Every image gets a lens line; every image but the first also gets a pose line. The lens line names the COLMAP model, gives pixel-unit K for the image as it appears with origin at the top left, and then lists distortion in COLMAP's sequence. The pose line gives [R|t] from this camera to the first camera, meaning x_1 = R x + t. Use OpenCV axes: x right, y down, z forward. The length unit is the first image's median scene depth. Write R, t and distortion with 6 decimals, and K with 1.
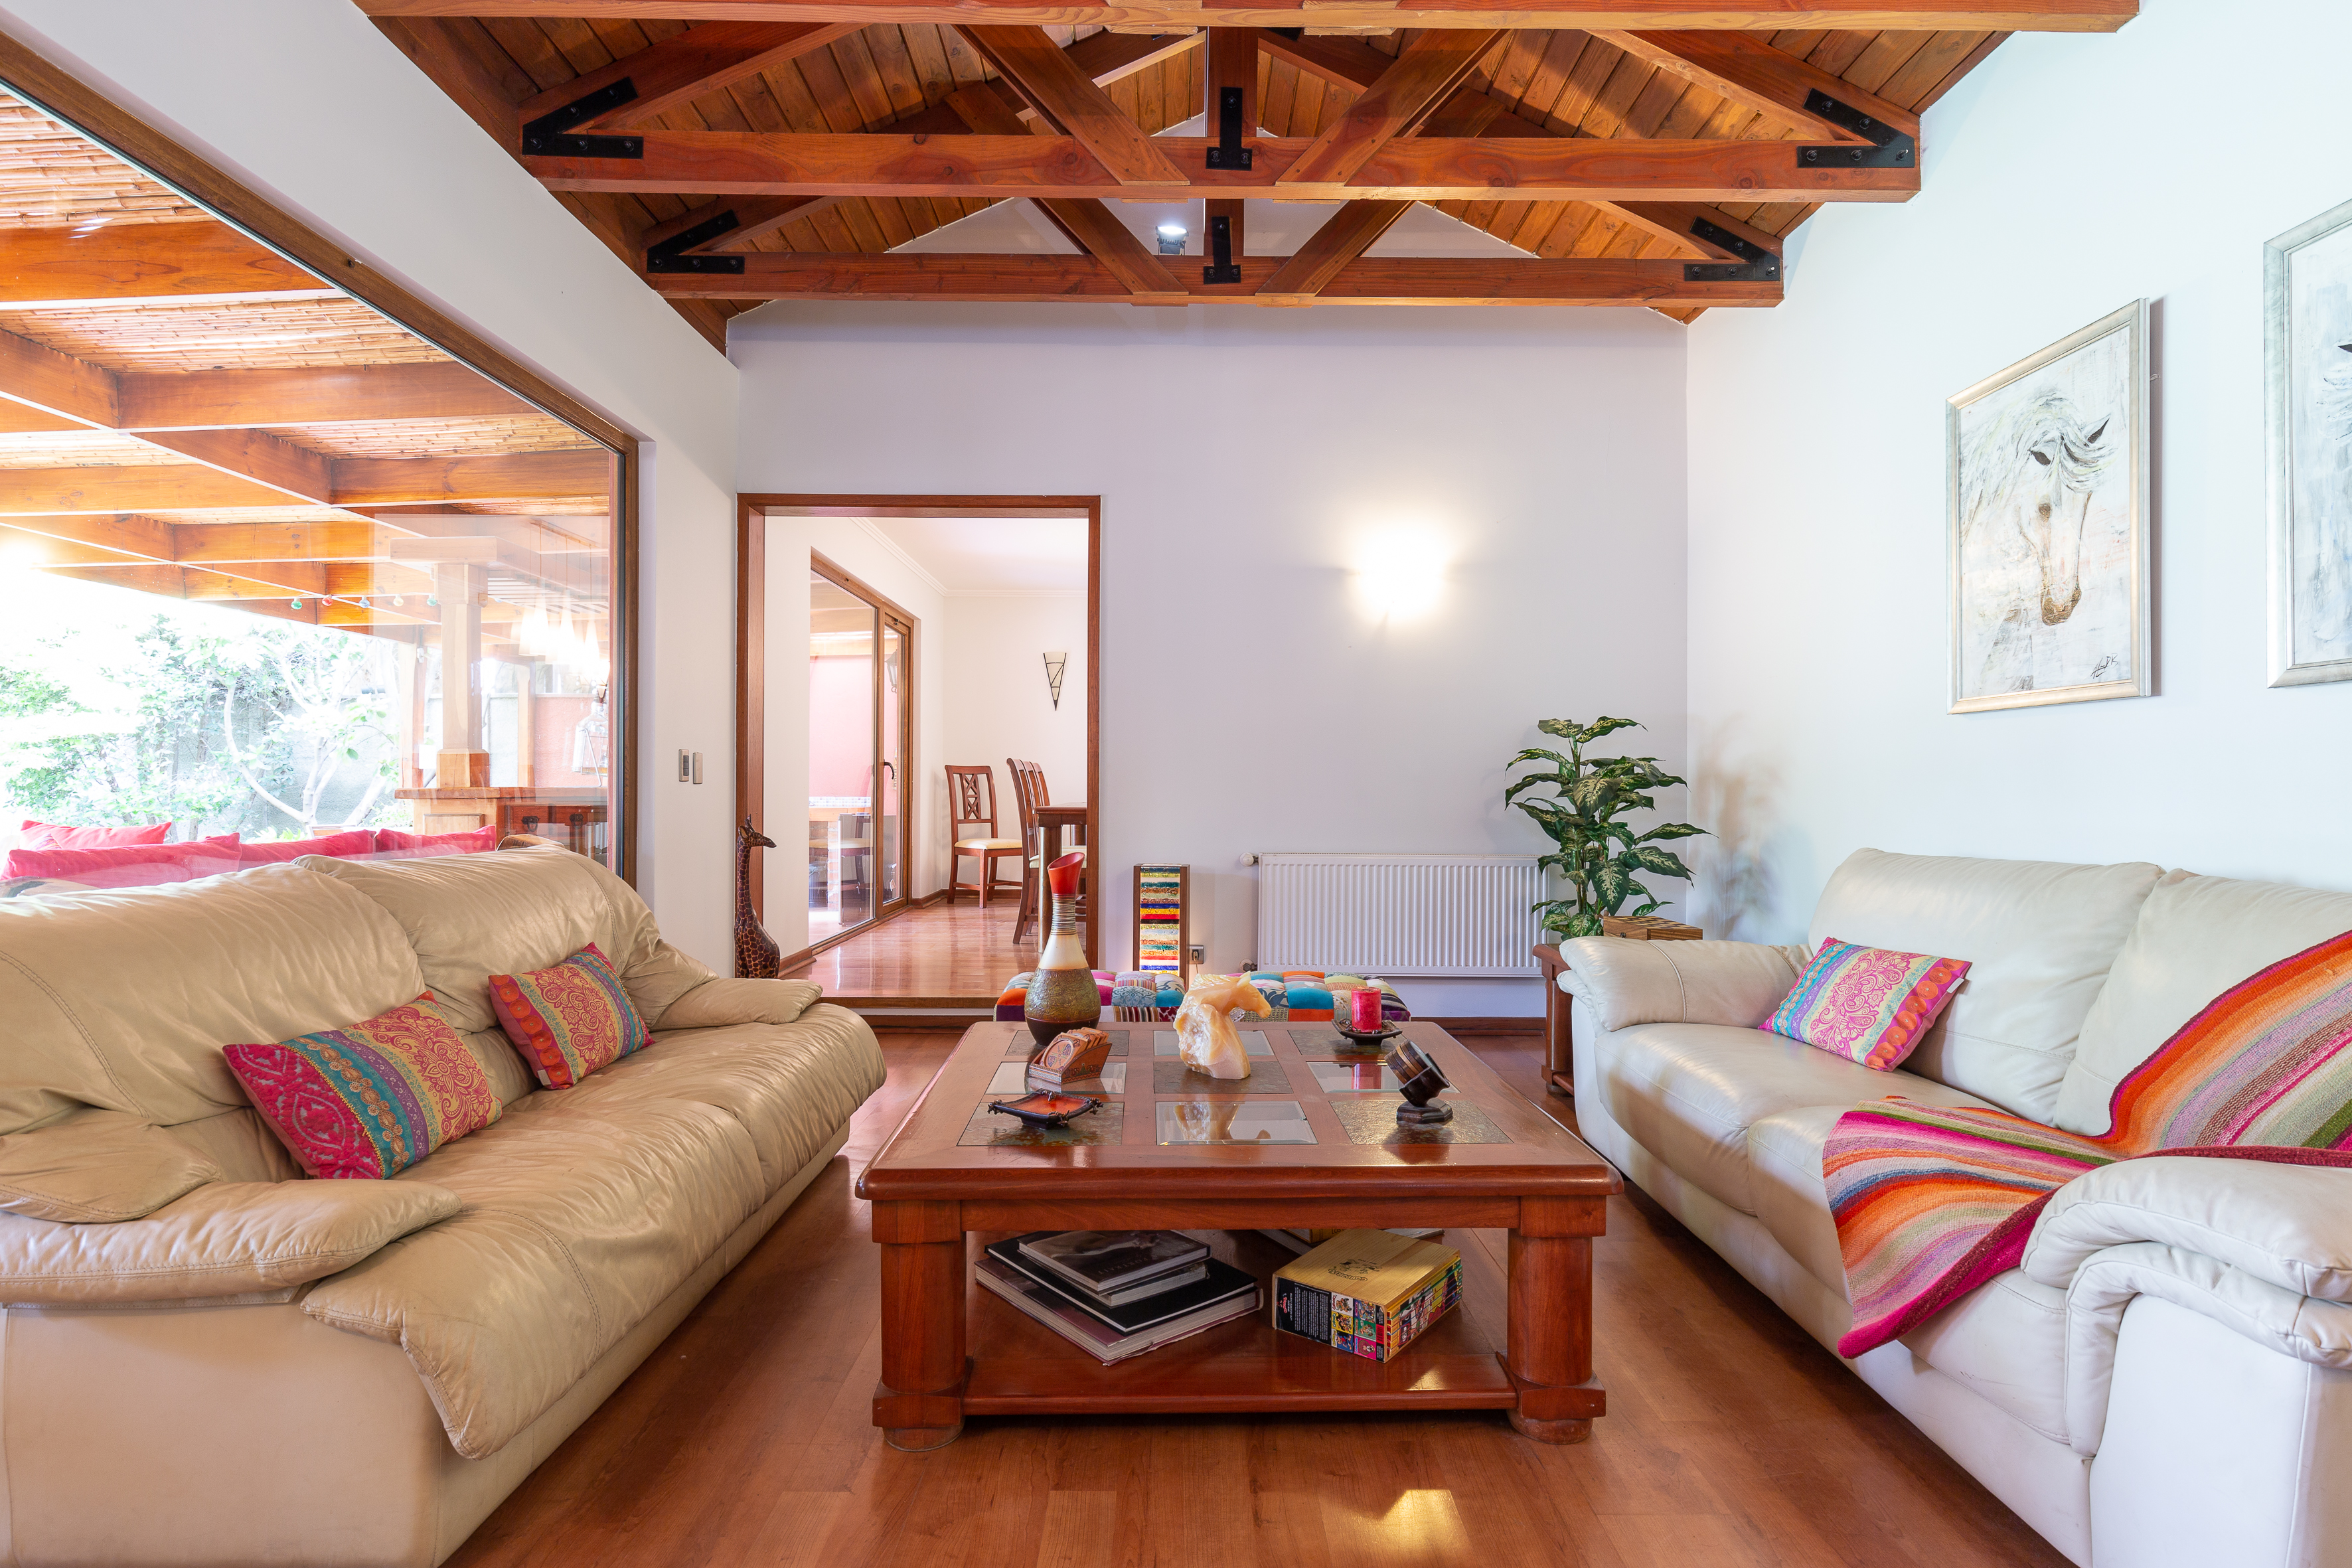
lens RADIAL K [[1130.7, 0, 1168.8], [0, 1130.7, 782.4], [0, 0, 1]] dist [0.000568, -0.000904]
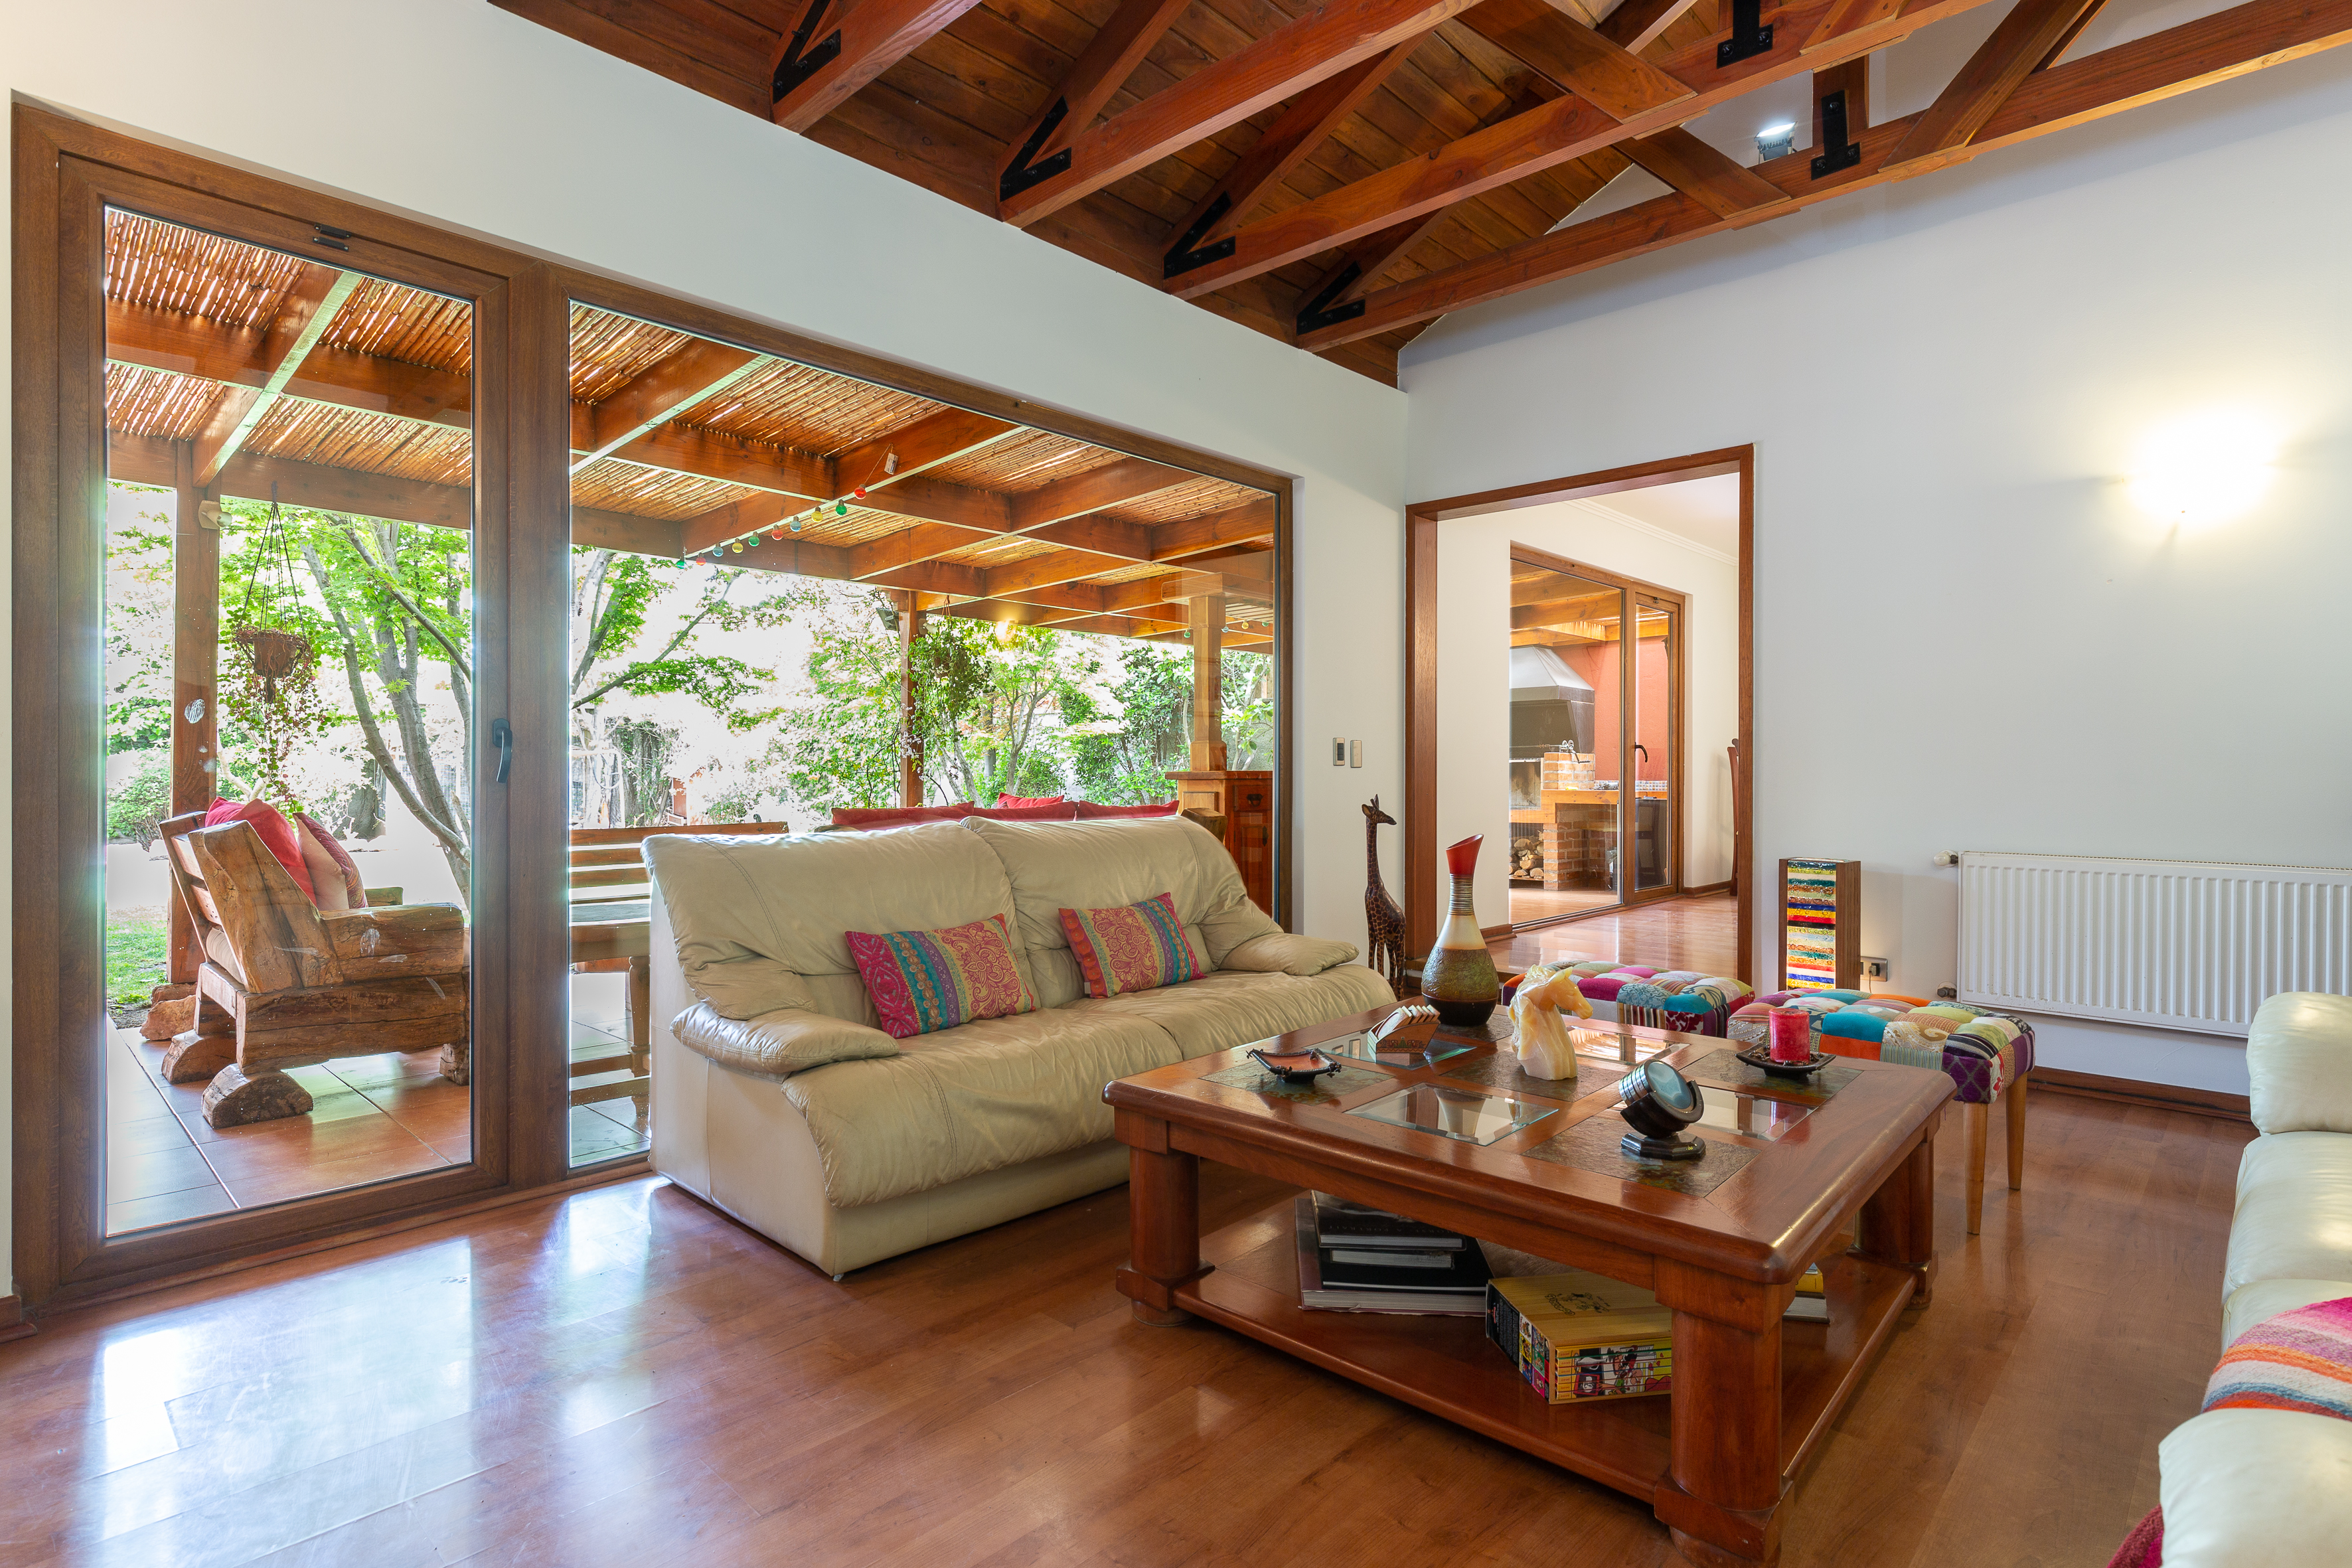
lens RADIAL K [[1130.7, 0, 1233.0], [0, 1130.7, 767.4], [0, 0, 1]] dist [0.000568, -0.000904]
pose [[0.746031, -0.004024, -0.665899, 0.336098], [0.004351, 0.999990, -0.001169, 0.002406], [0.665897, -0.002025, 0.746041, 0.087766]]
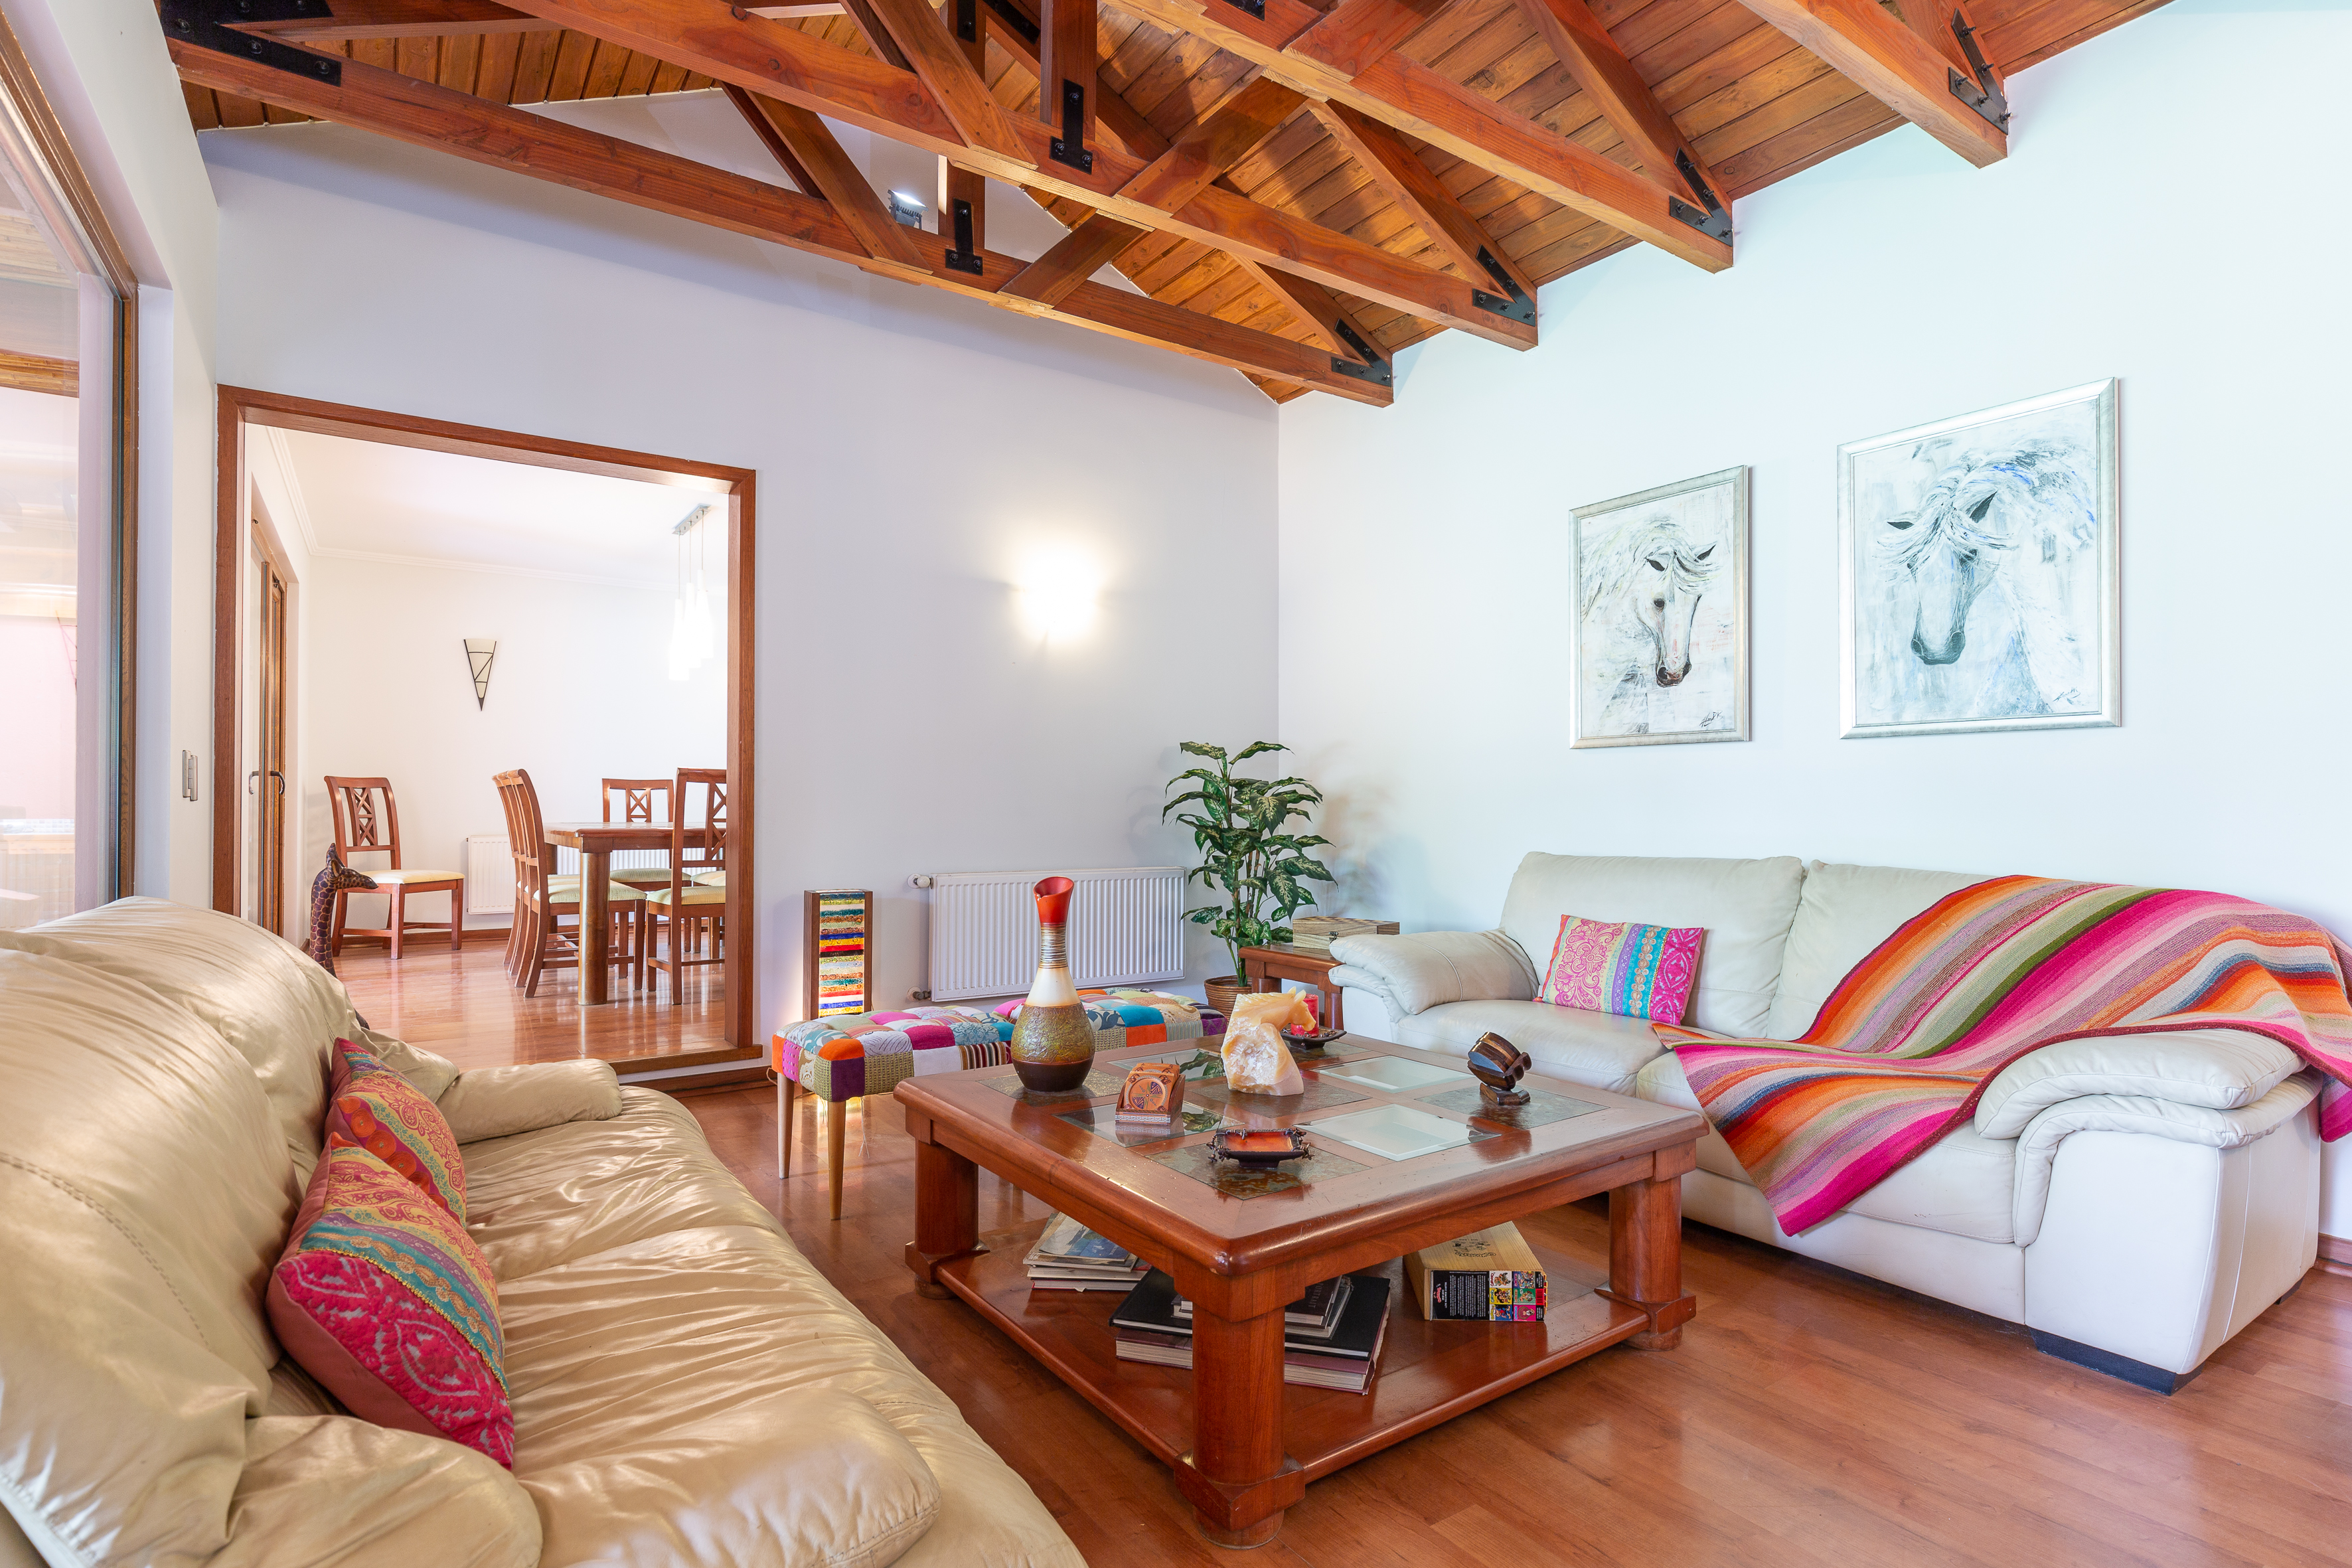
lens RADIAL K [[1130.7, 0, 1157.1], [0, 1130.7, 793.8], [0, 0, 1]] dist [0.000568, -0.000904]
pose [[0.837483, 0.003986, 0.546449, -0.410653], [-0.001672, 0.999987, -0.004731, -0.000811], [-0.546461, 0.003049, 0.837479, 0.151017]]
